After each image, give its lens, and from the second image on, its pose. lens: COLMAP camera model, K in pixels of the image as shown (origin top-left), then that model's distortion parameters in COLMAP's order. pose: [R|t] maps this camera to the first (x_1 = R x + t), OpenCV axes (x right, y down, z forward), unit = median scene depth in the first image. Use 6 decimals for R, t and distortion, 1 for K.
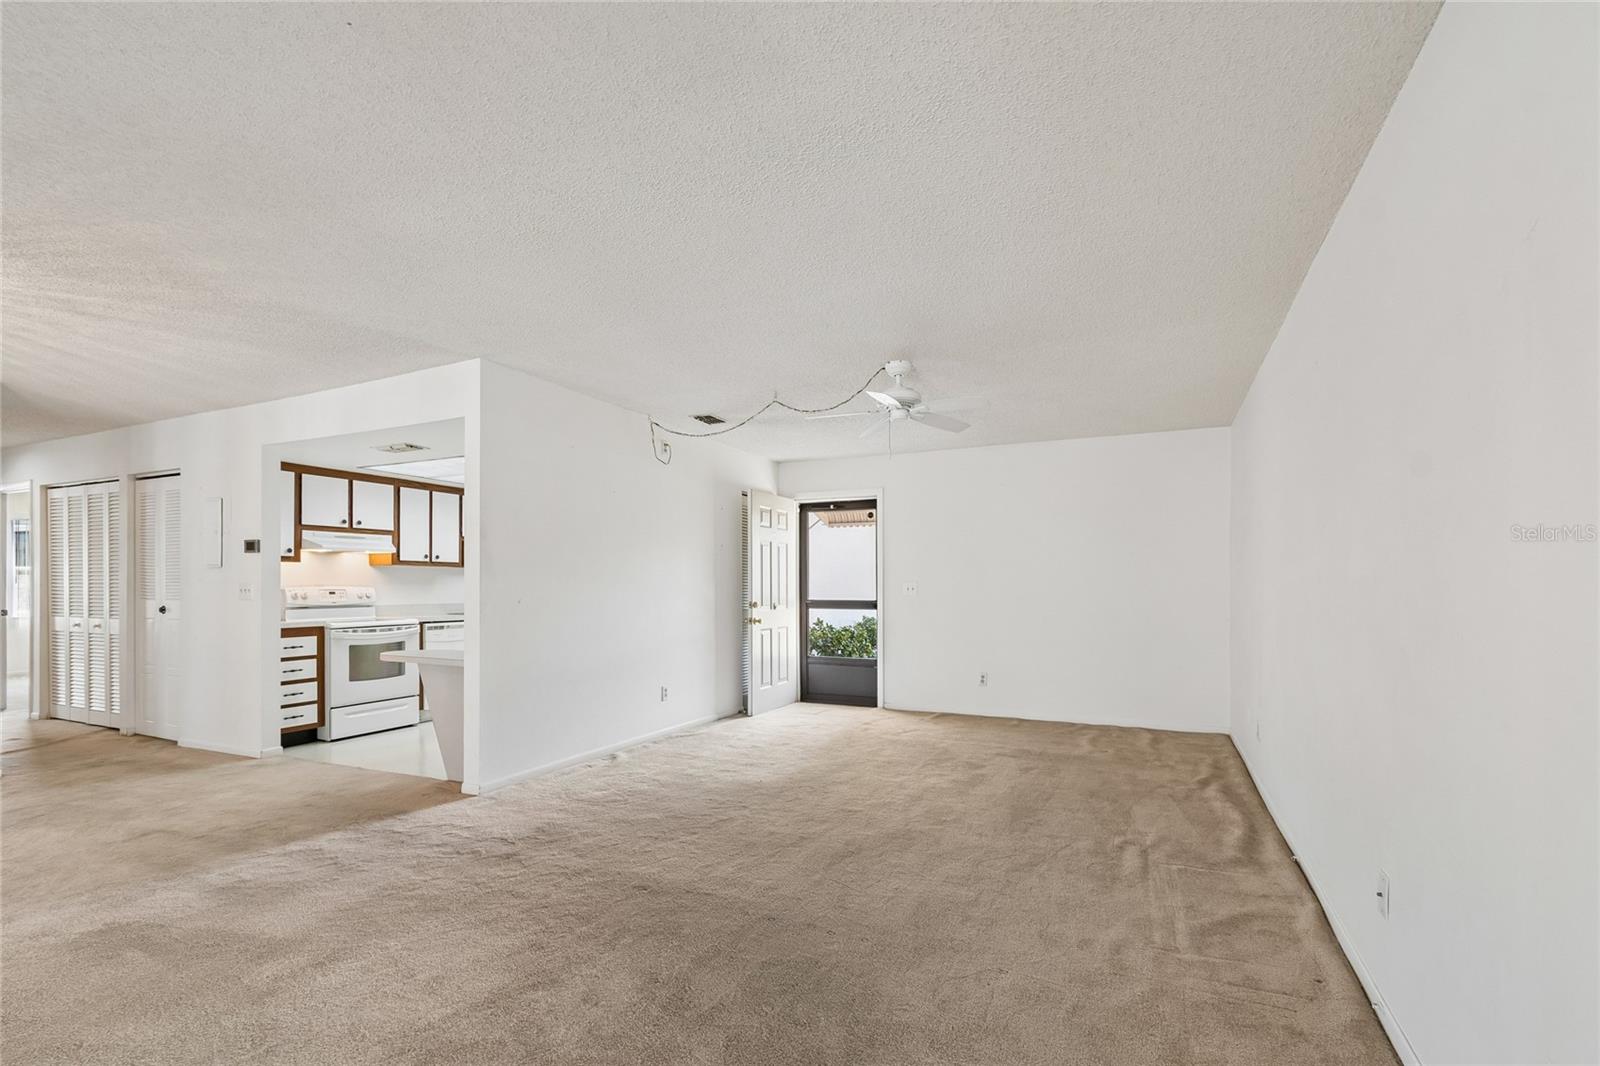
lens RADIAL K [[735.7, 0, 784.5], [0, 735.7, 583.2], [0, 0, 1]] dist [0.001250, -0.000758]
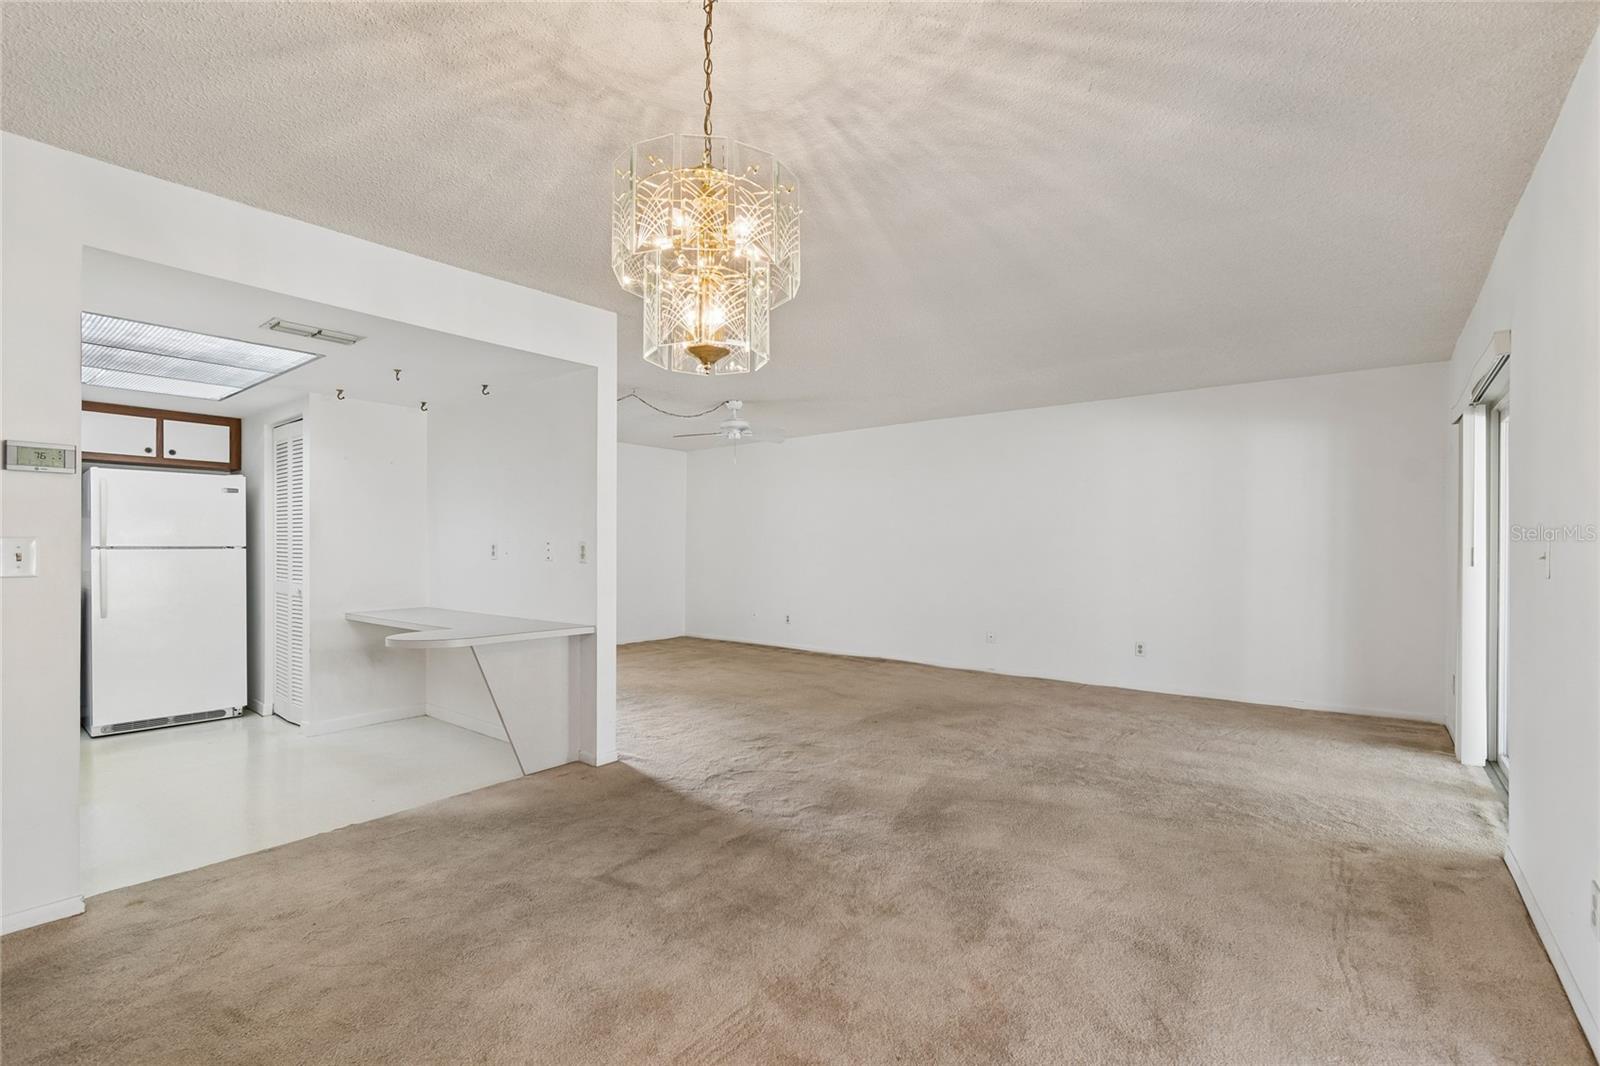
lens RADIAL K [[714.8, 0, 799.4], [0, 714.8, 543.6], [0, 0, 1]] dist [0.000008, -0.000427]
pose [[0.214424, 0.007952, 0.976708, -0.916673], [-0.006664, 0.999955, -0.006678, 0.002678], [-0.976718, -0.005077, 0.214467, 0.395754]]
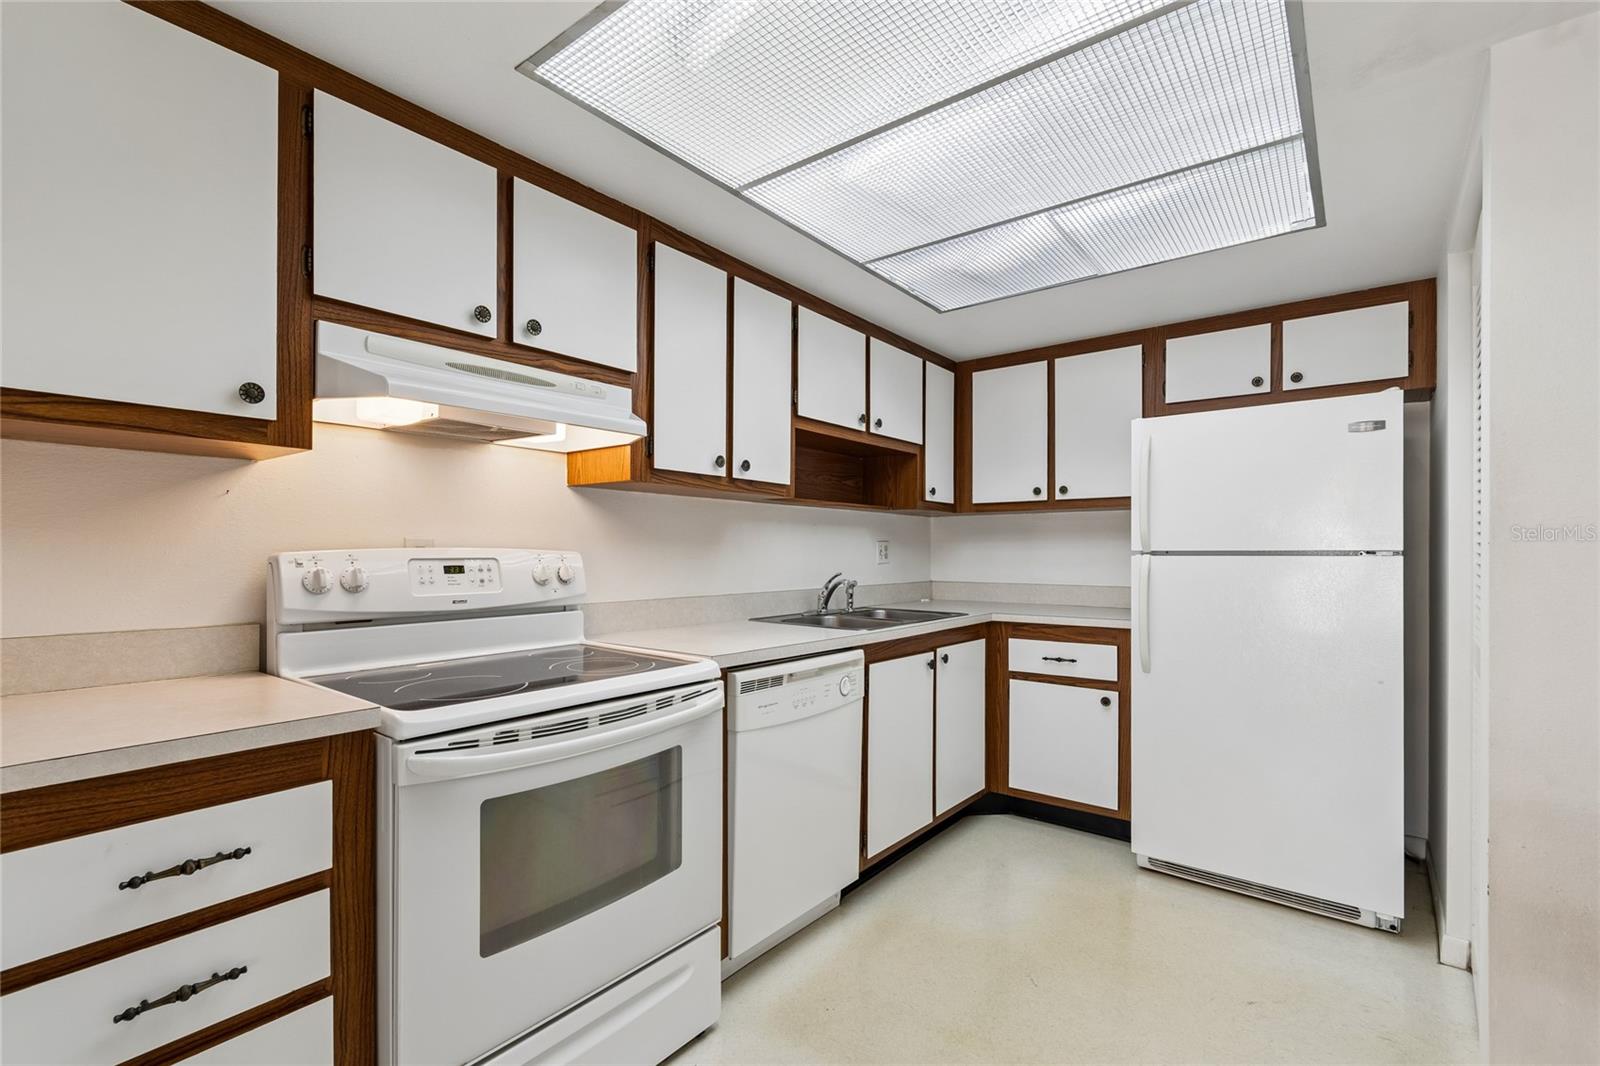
lens RADIAL K [[716.5, 0, 800.4], [0, 716.5, 556.2], [0, 0, 1]] dist [-0.000066, -0.000646]
pose [[0.977876, 0.006165, -0.209097, -0.447566], [-0.004199, 0.999943, 0.009842, 0.004854], [0.209145, -0.008747, 0.977845, 0.802583]]
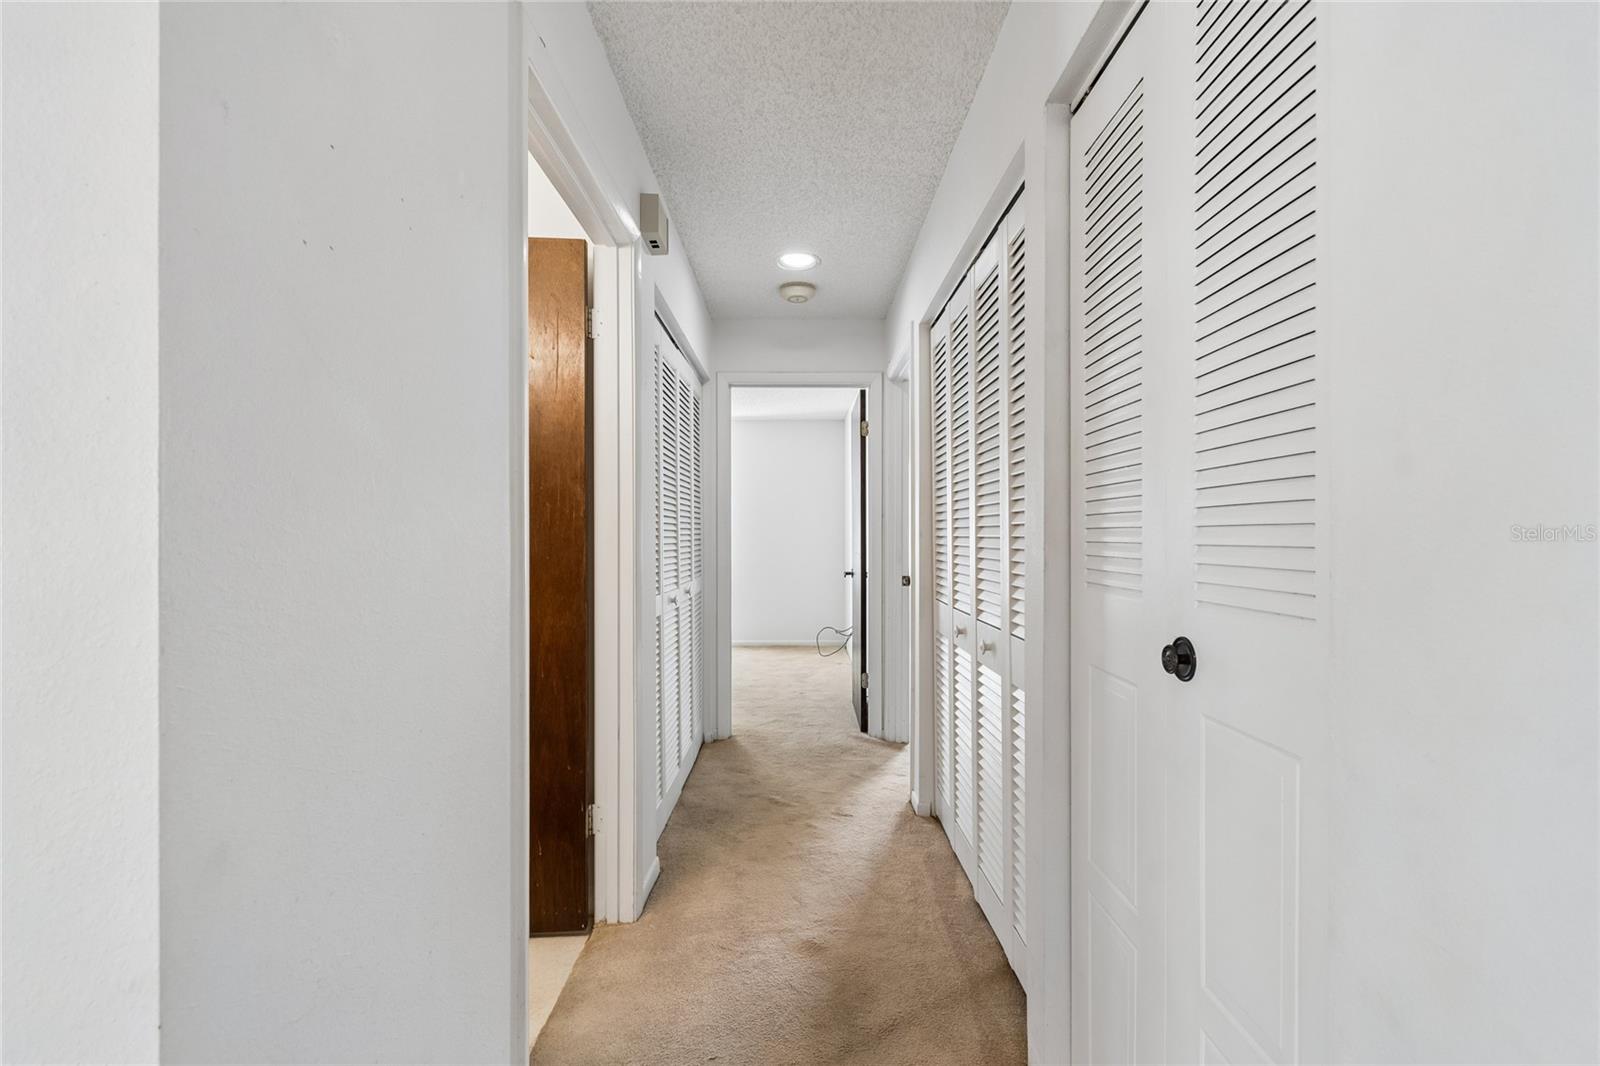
lens RADIAL K [[730.2, 0, 800.6], [0, 730.2, 540.3], [0, 0, 1]] dist [0.010038, -0.000243]
pose [[0.447016, 0.001004, -0.894525, -0.707185], [0.004841, 0.999982, 0.003542, 0.005720], [0.894513, -0.005913, 0.447004, 0.817194]]
